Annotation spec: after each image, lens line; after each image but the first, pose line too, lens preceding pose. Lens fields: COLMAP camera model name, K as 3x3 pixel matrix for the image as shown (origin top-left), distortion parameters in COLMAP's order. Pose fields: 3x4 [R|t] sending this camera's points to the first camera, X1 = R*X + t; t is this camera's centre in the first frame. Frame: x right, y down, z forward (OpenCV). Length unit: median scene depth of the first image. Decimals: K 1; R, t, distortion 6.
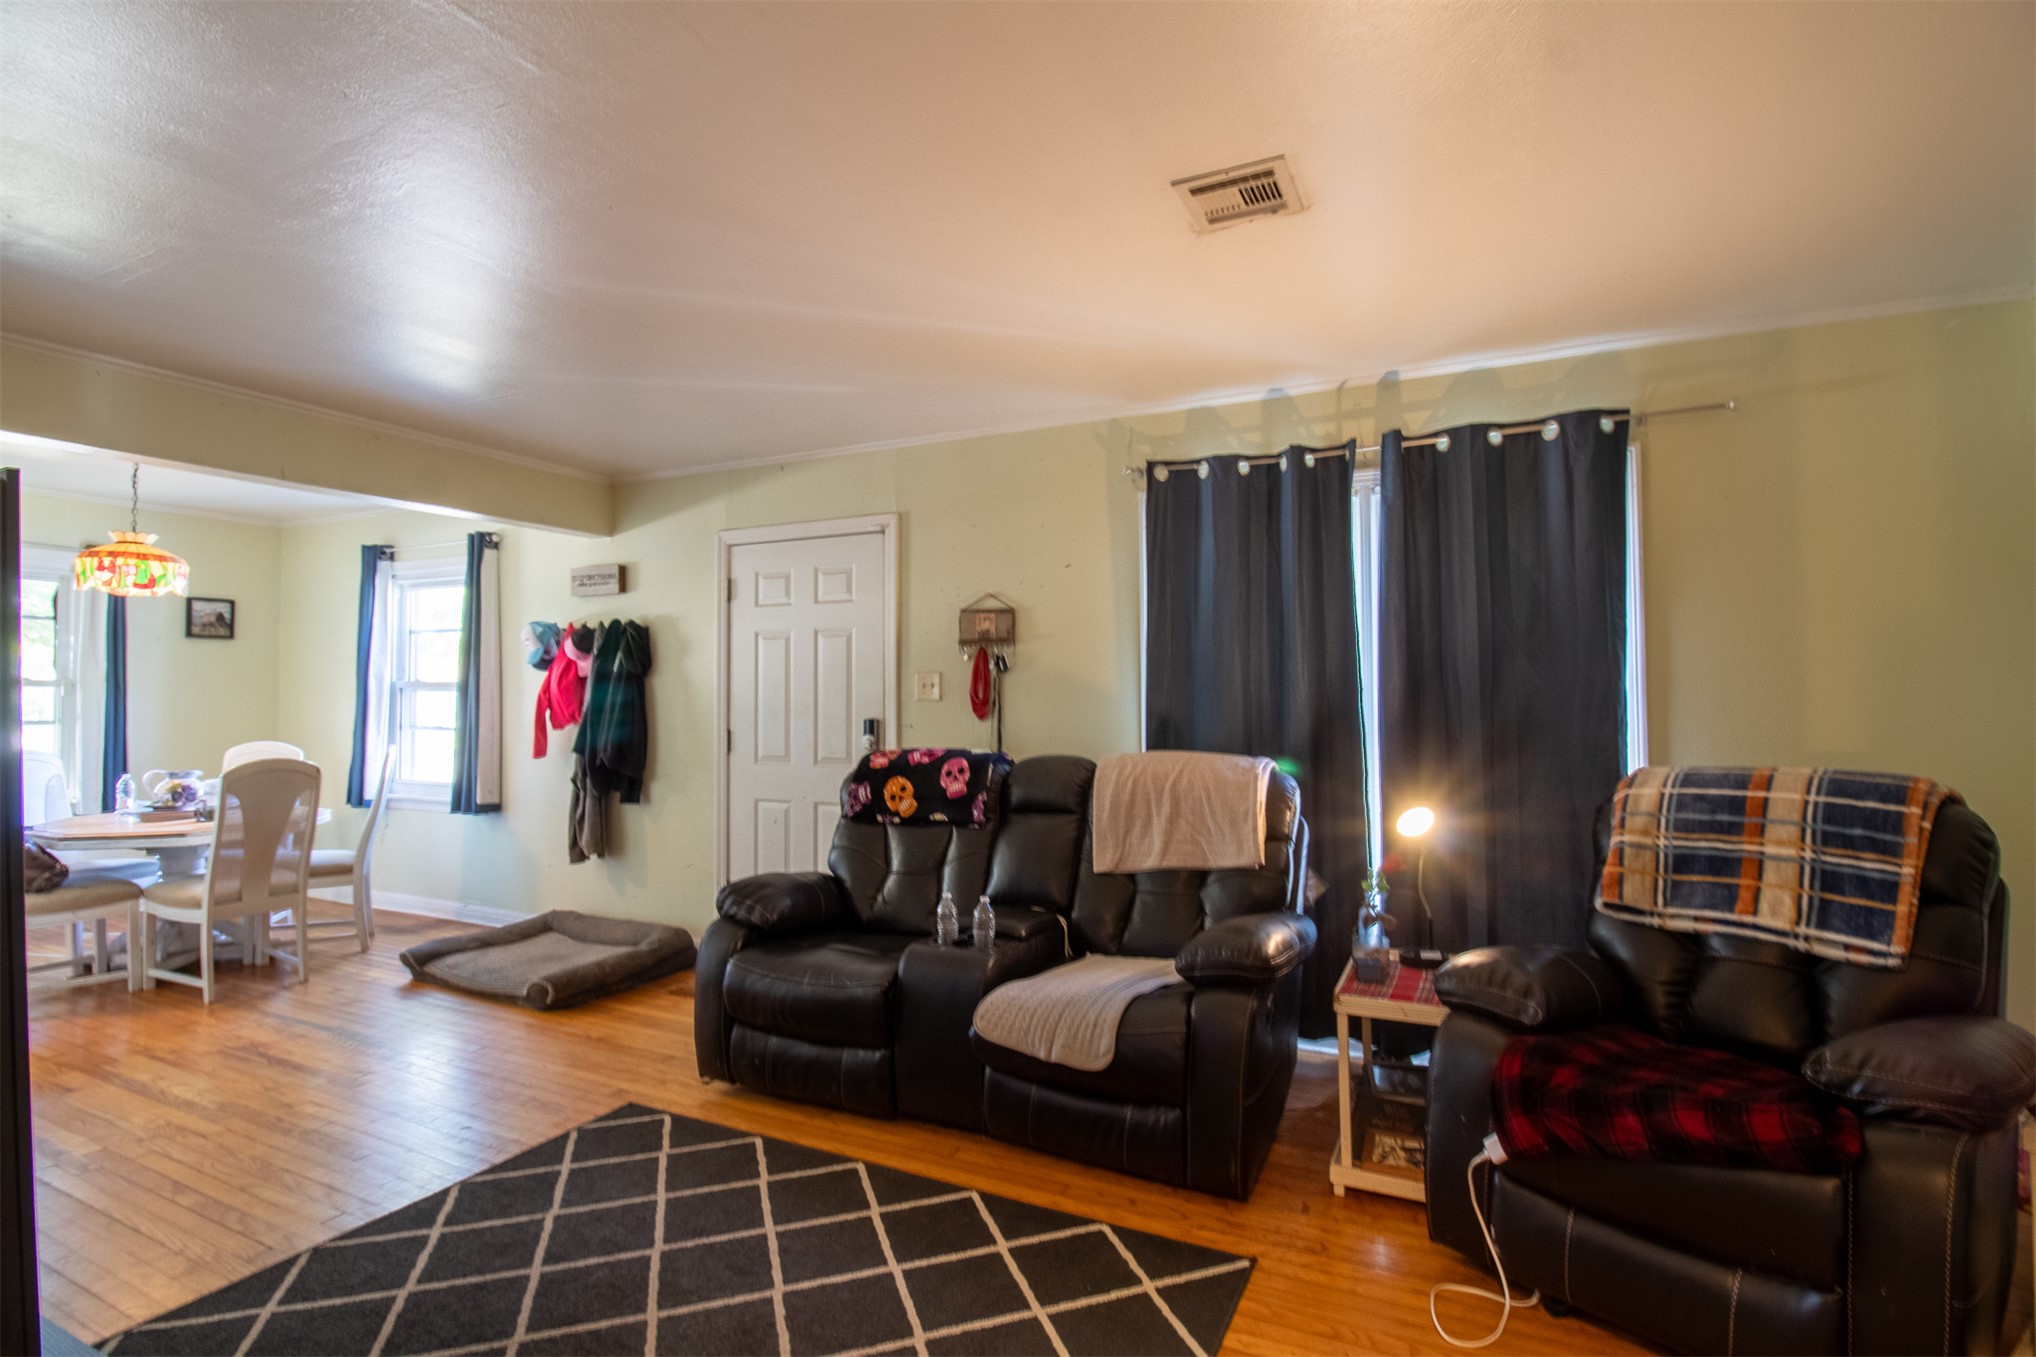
lens RADIAL K [[975.4, 0, 1032.5], [0, 975.4, 673.9], [0, 0, 1]] dist [-0.002532, -0.000946]
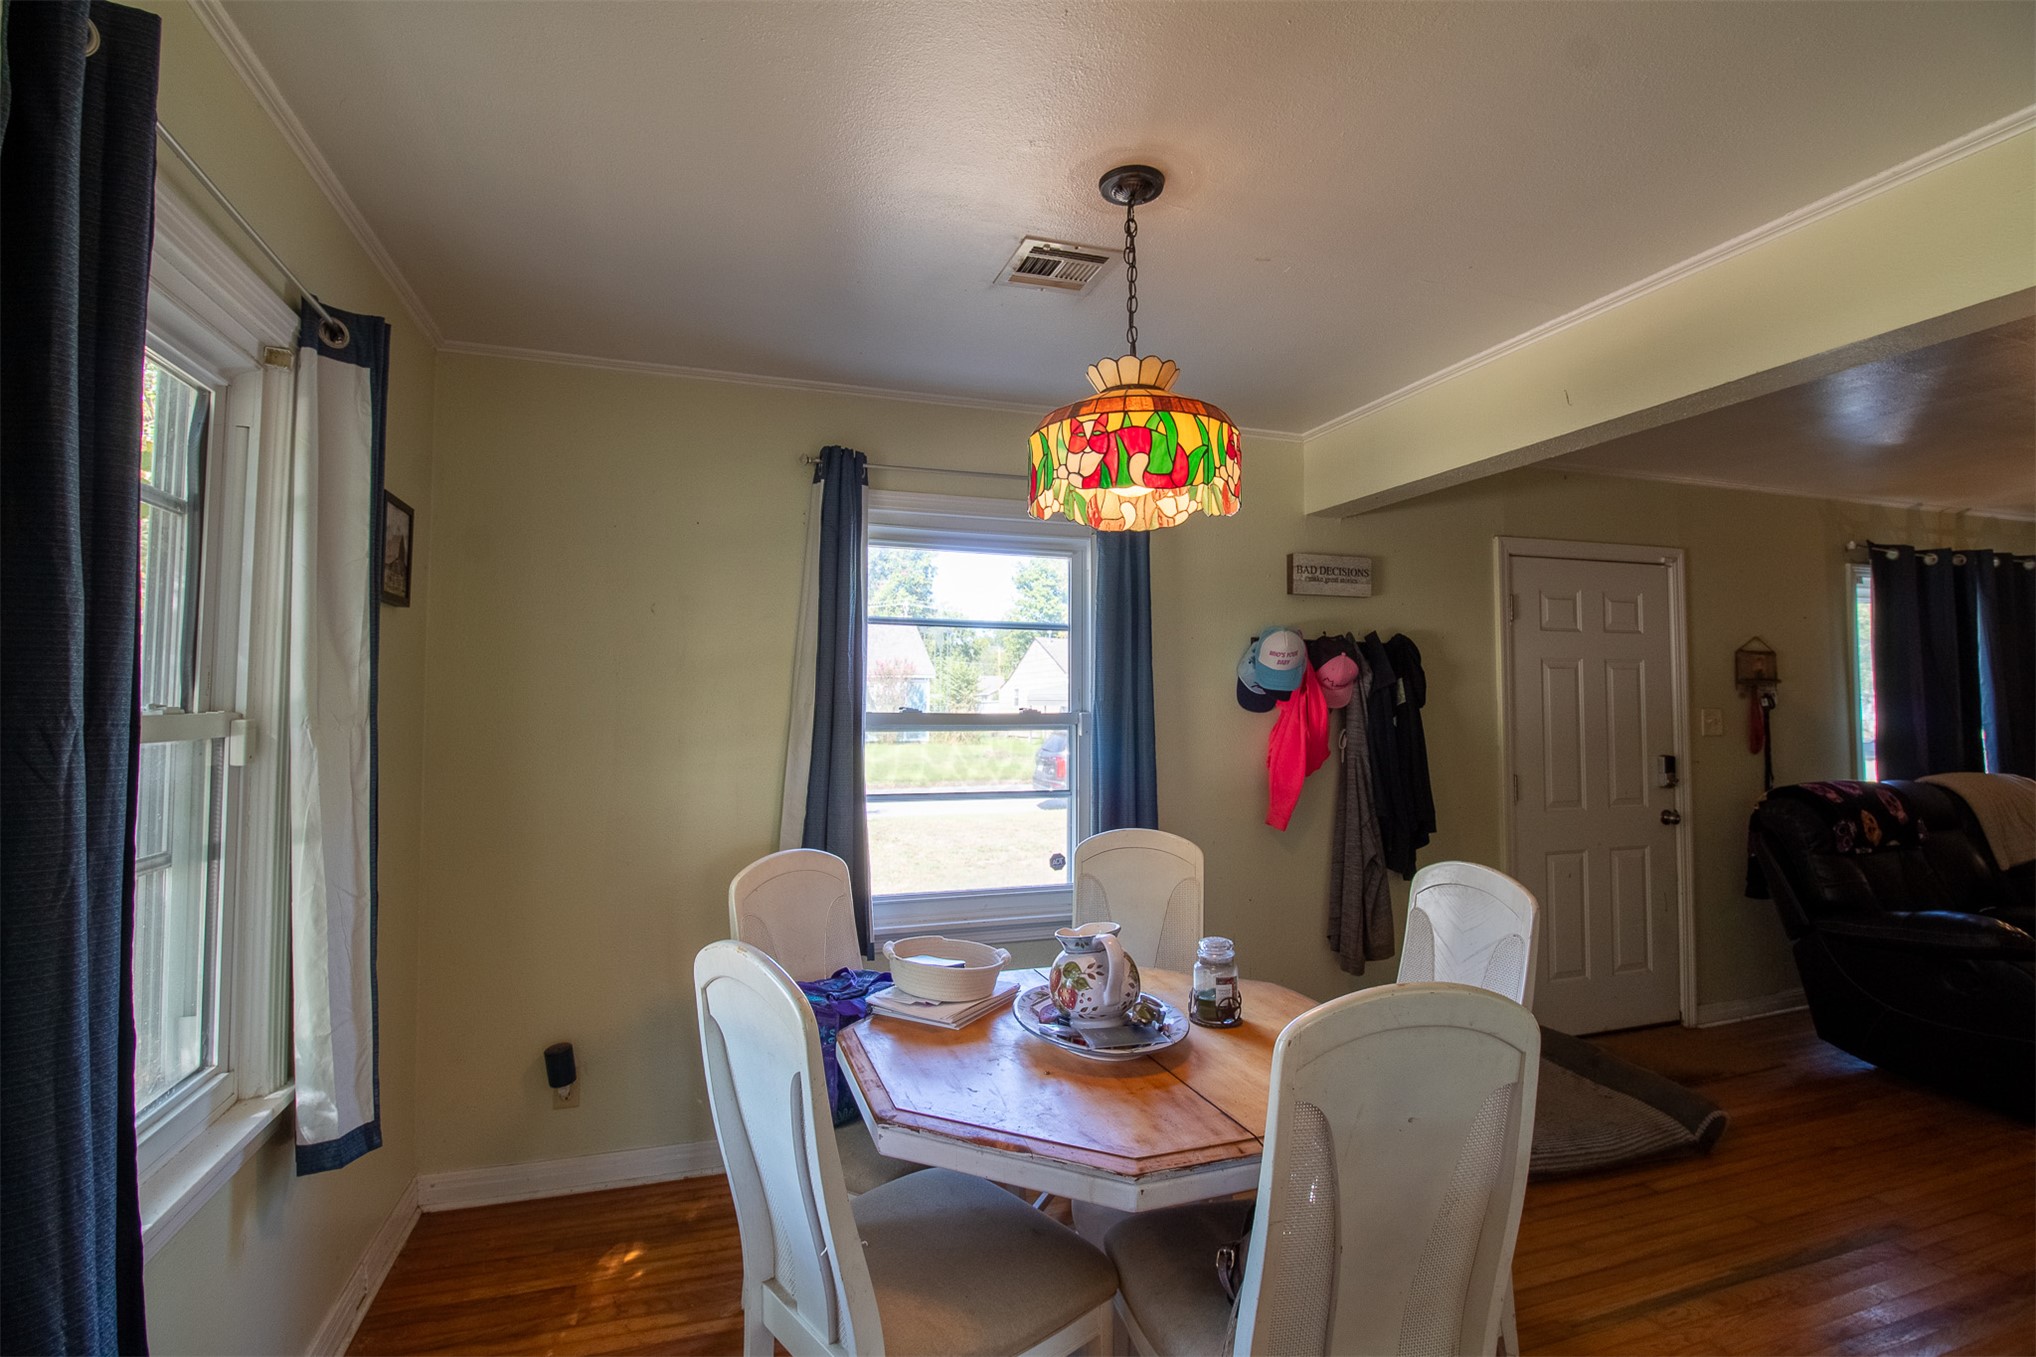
lens RADIAL K [[975.4, 0, 1032.5], [0, 975.4, 673.9], [0, 0, 1]] dist [-0.002532, -0.000946]
pose [[0.714442, 0.032746, 0.698928, -1.283908], [-0.013432, 0.999362, -0.033092, 0.005142], [-0.699566, 0.014255, 0.714426, 0.737175]]
